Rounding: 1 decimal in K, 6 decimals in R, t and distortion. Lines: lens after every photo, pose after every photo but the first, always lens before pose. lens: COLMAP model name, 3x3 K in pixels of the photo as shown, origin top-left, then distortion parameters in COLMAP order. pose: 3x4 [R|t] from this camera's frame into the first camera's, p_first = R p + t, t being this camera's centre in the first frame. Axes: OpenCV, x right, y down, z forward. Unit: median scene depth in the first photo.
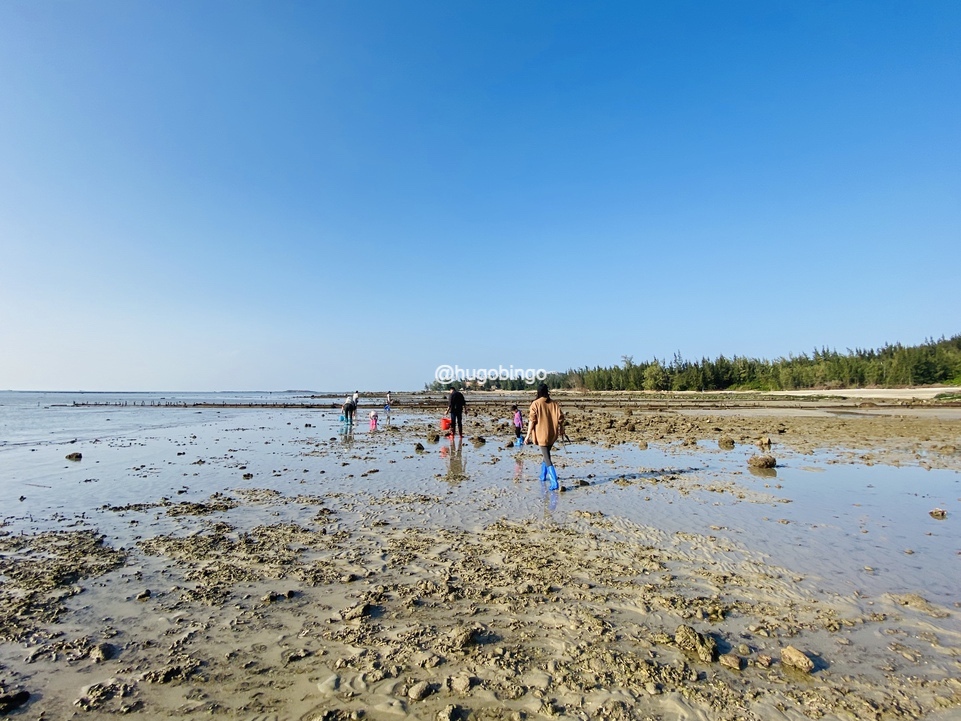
lens RADIAL K [[387.7, 0, 478.9], [0, 387.7, 361.9], [0, 0, 1]] dist [0.001324, 0.000042]
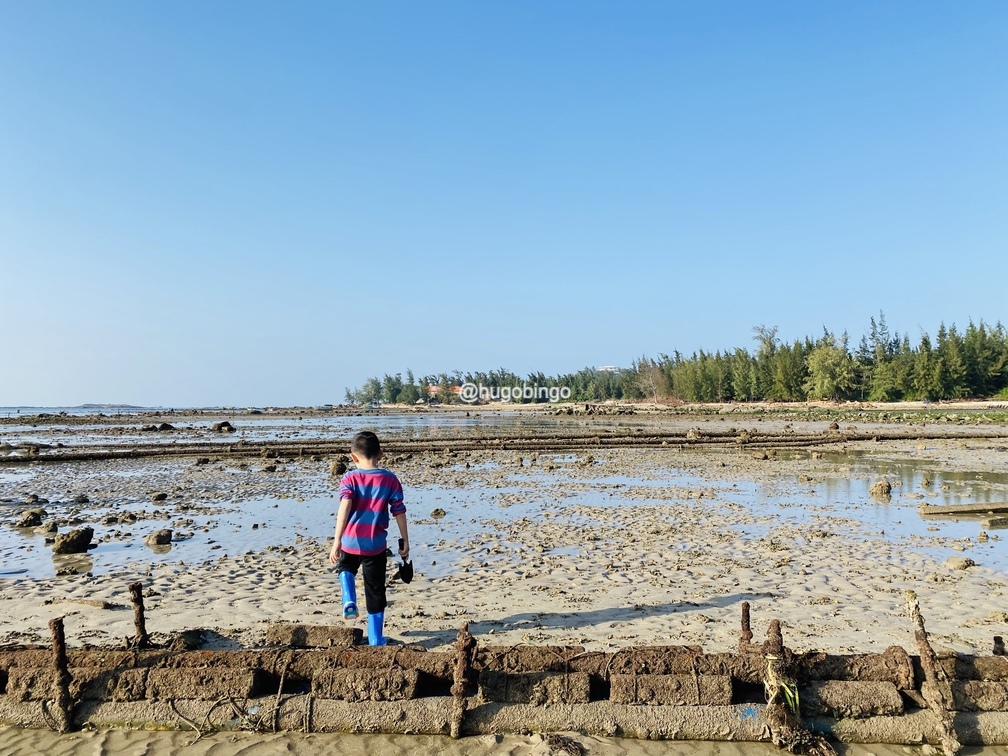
lens RADIAL K [[757.0, 0, 504.7], [0, 757.0, 377.0], [0, 0, 1]] dist [-0.012067, -0.004211]
pose [[0.998670, -0.004195, 0.051387, 0.034037], [0.002214, 0.999255, 0.038538, 0.011123], [-0.051510, -0.038373, 0.997935, 0.146341]]
